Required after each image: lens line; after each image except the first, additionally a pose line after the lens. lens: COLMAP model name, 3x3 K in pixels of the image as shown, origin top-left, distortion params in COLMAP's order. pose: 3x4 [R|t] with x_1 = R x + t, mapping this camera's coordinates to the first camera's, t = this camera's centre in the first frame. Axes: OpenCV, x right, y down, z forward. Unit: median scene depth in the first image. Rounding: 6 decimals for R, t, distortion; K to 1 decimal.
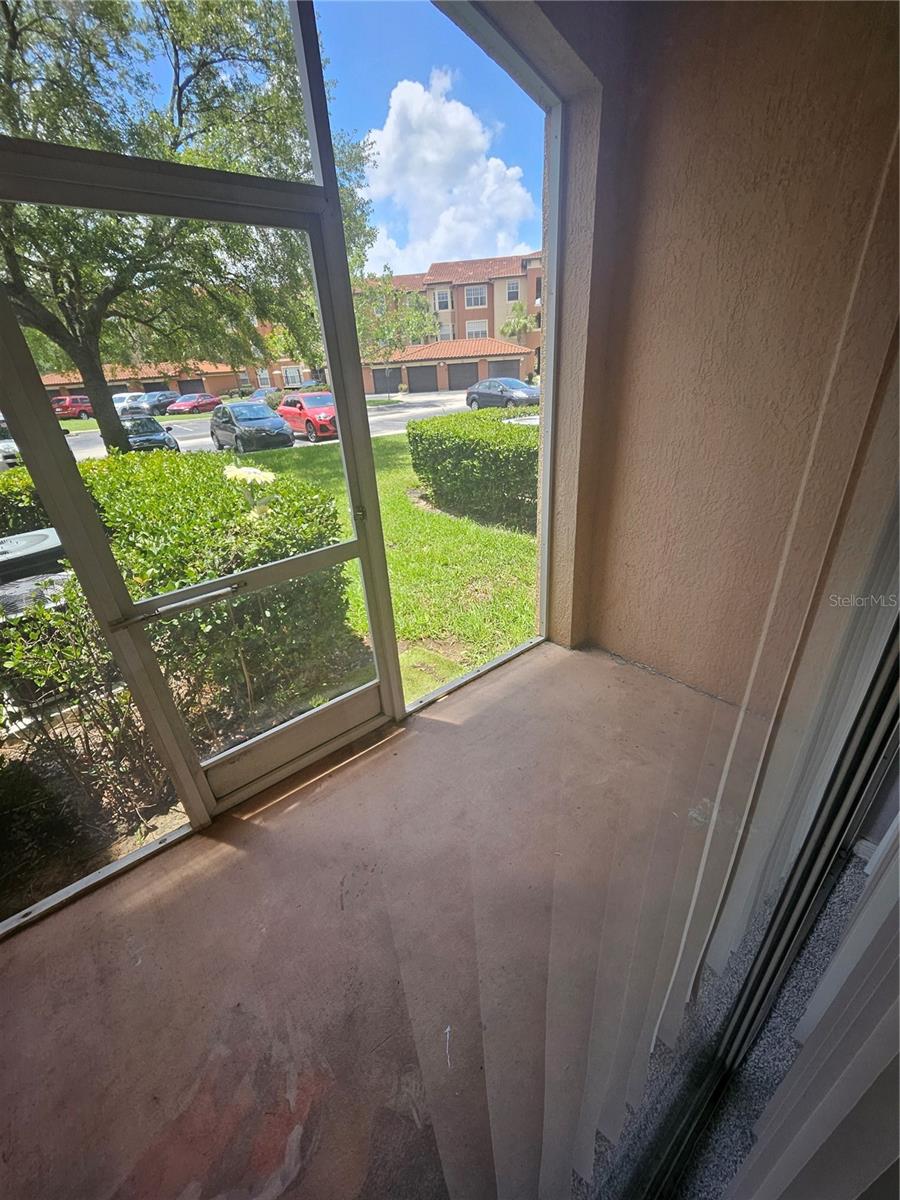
lens RADIAL K [[475.1, 0, 450.0], [0, 475.1, 600.0], [0, 0, 1]] dist [-0.003657, 0.000082]
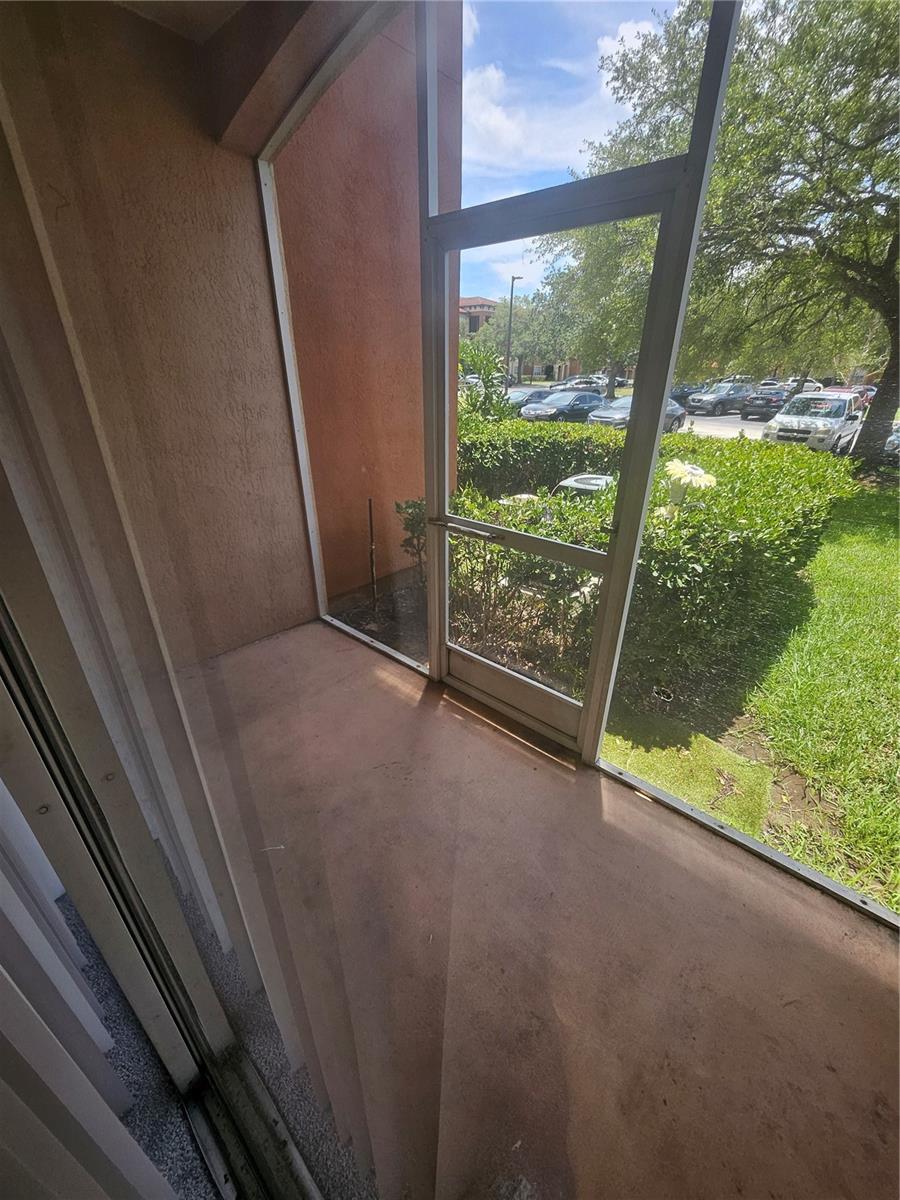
lens RADIAL K [[475.1, 0, 450.0], [0, 475.1, 600.0], [0, 0, 1]] dist [-0.003657, 0.000082]
pose [[0.169583, 0.486549, -0.857037, 0.571616], [-0.456193, 0.809608, 0.369356, -0.254098], [0.873573, 0.328338, 0.359255, 0.438573]]
